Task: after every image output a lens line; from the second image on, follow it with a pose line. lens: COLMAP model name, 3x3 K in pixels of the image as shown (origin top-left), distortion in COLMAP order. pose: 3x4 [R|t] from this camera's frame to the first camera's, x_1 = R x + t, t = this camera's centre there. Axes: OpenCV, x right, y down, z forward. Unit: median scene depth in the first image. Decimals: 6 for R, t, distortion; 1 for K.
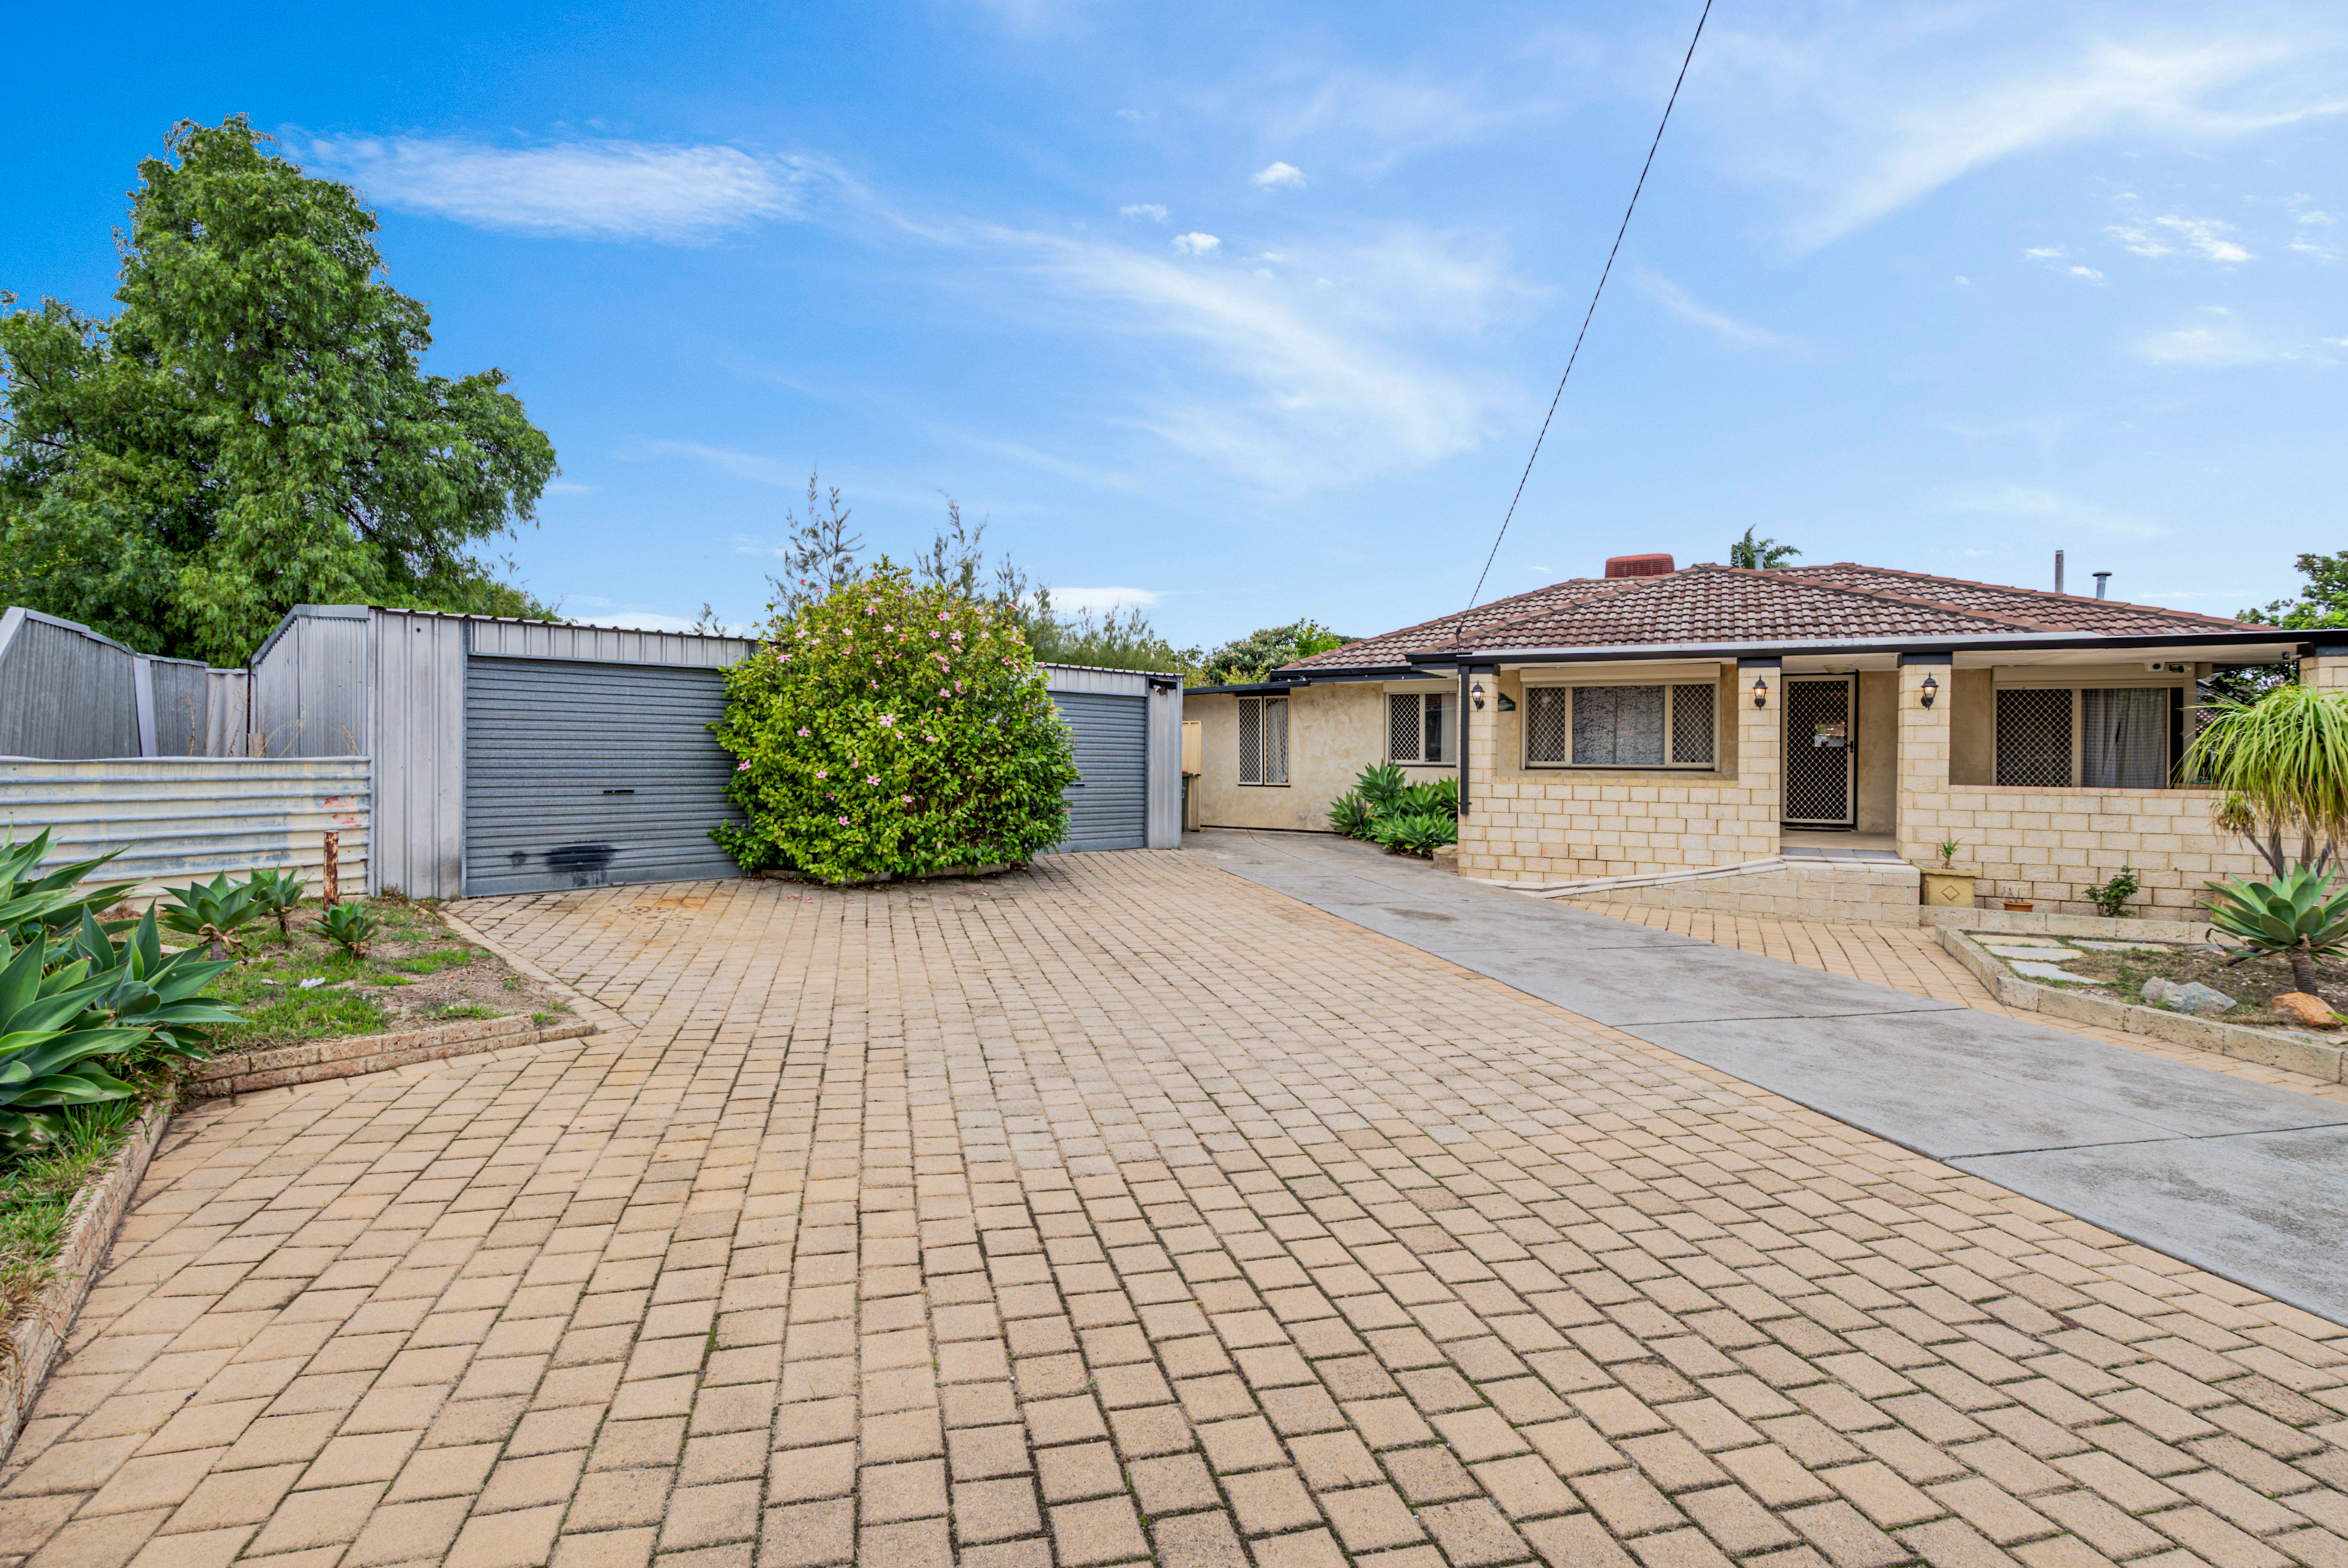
lens RADIAL K [[1070.0, 0, 1167.5], [0, 1070.0, 731.1], [0, 0, 1]] dist [-0.001638, -0.000189]
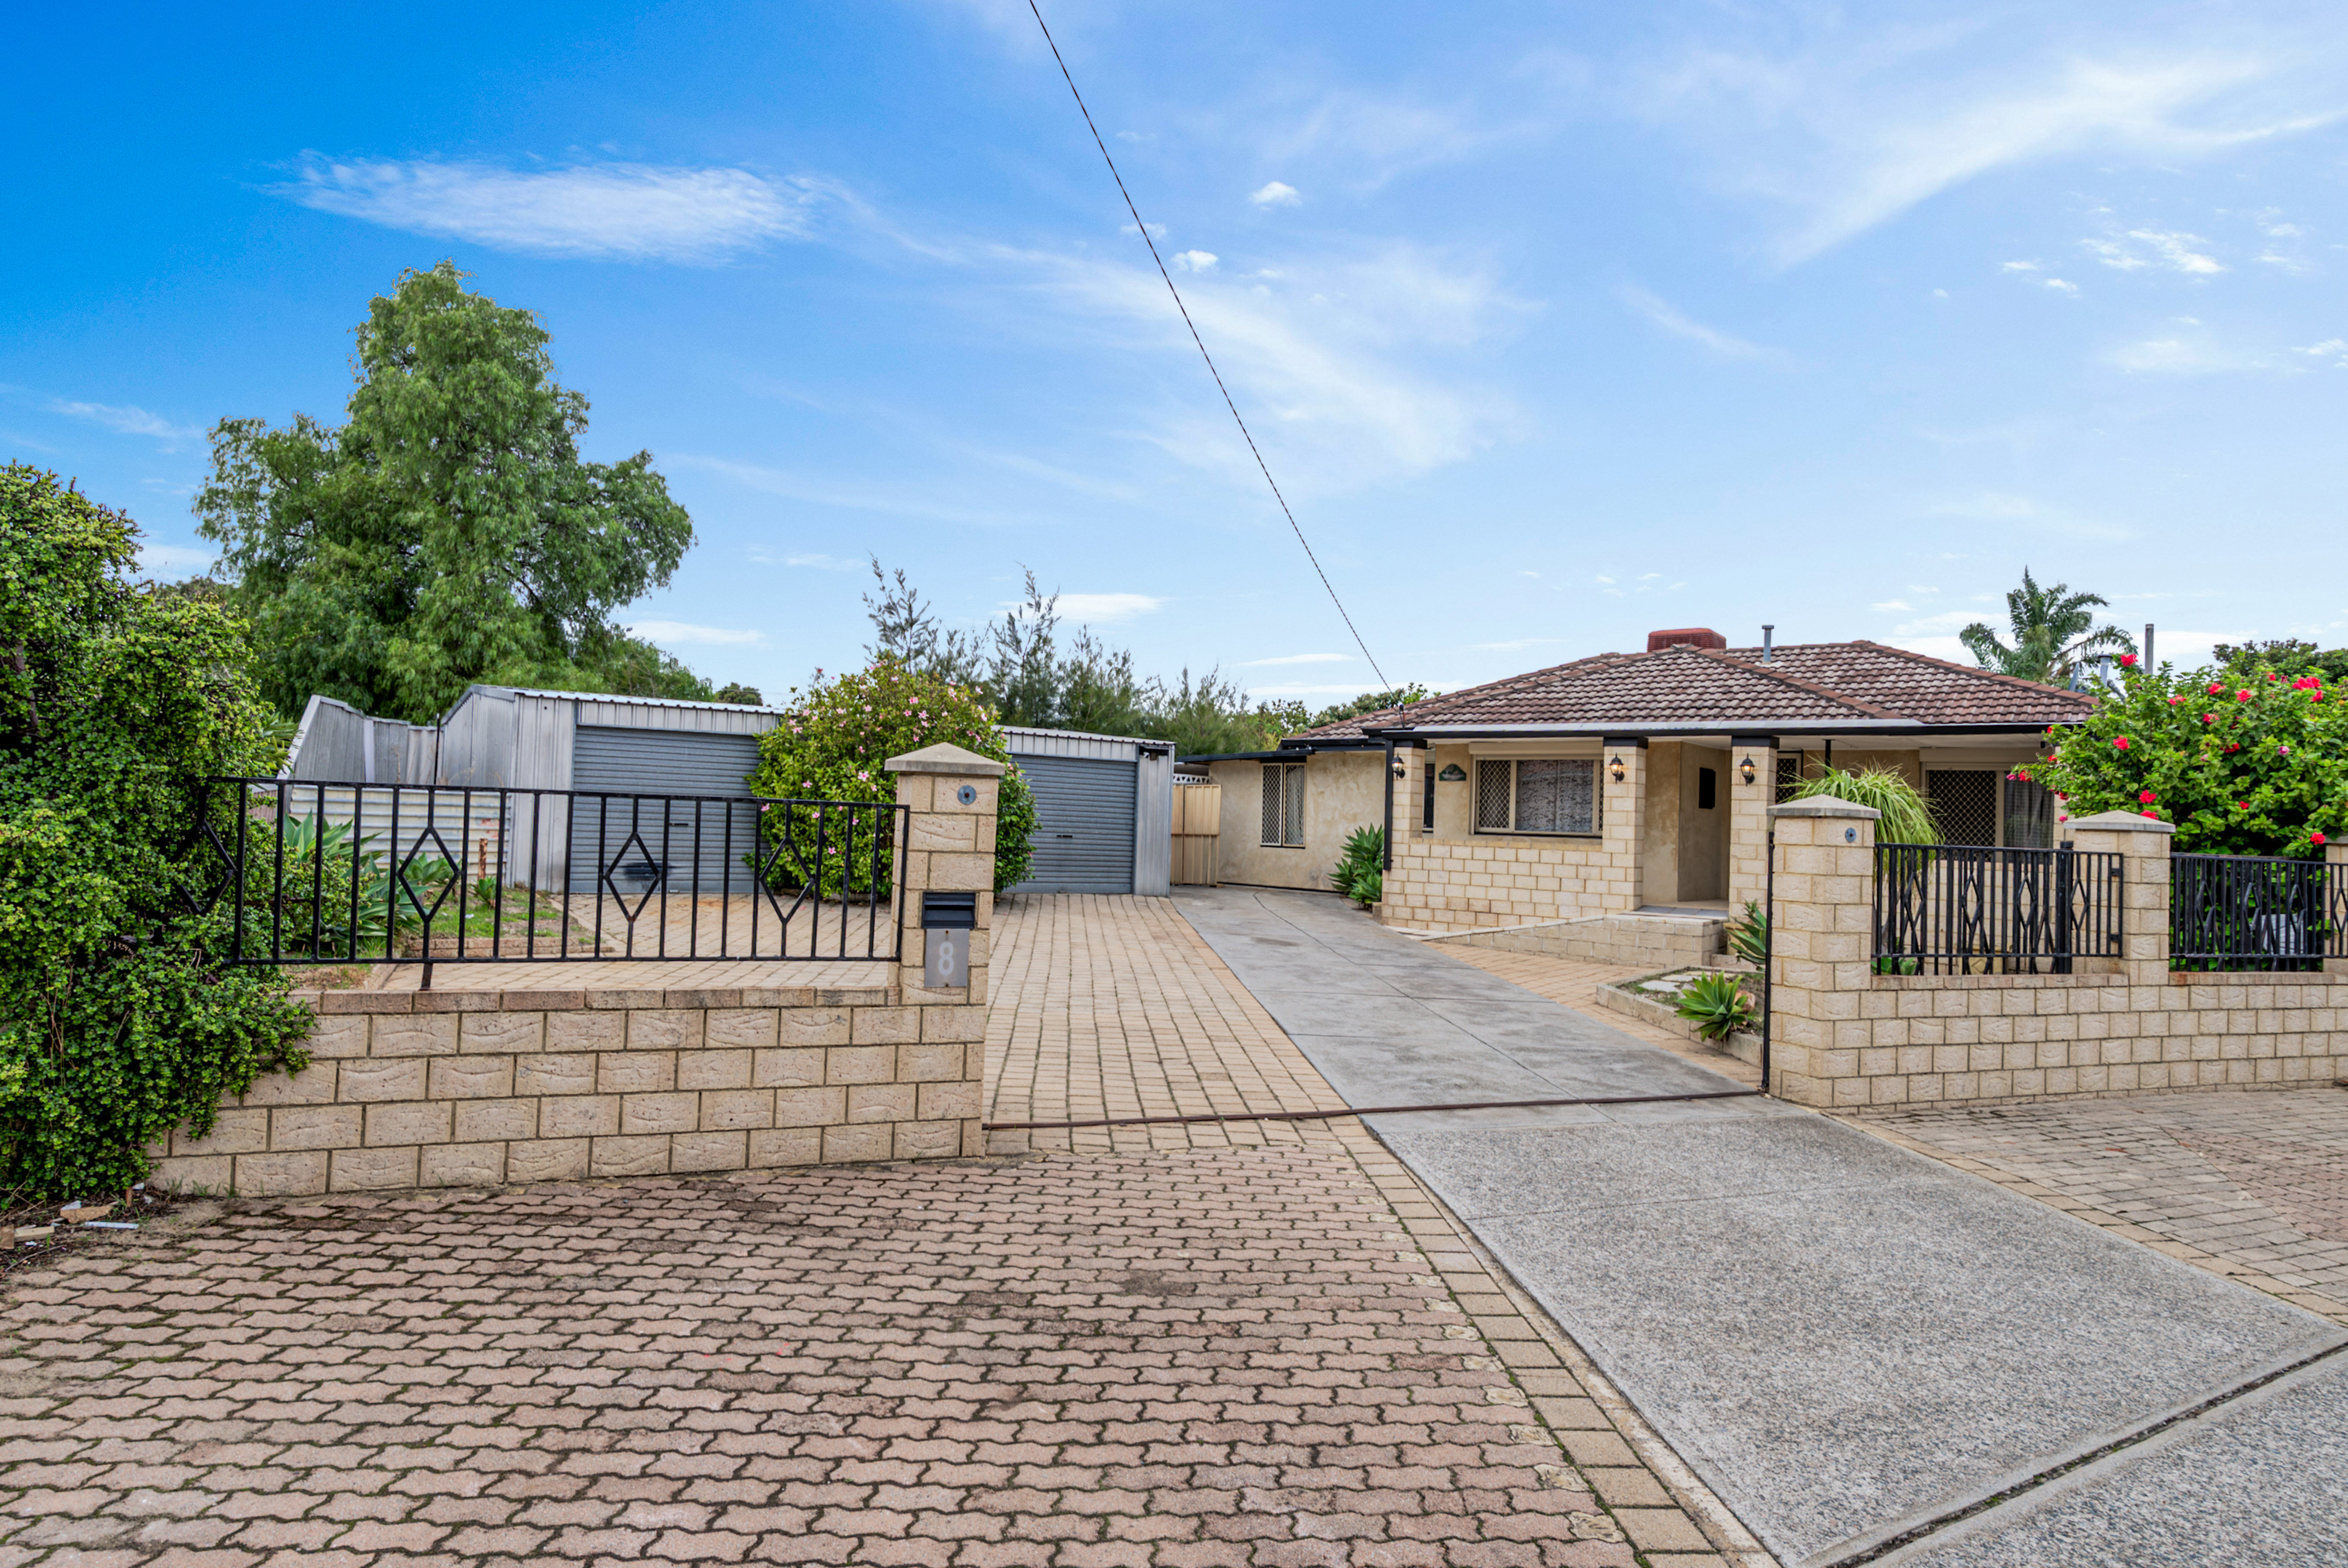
lens RADIAL K [[1225.2, 0, 1186.8], [0, 1225.2, 754.5], [0, 0, 1]] dist [0.003361, 0.000449]
pose [[0.987512, 0.017551, -0.156561, 0.223300], [-0.023162, 0.999150, -0.034092, 0.003298], [0.155829, 0.037293, 0.987080, -0.269233]]
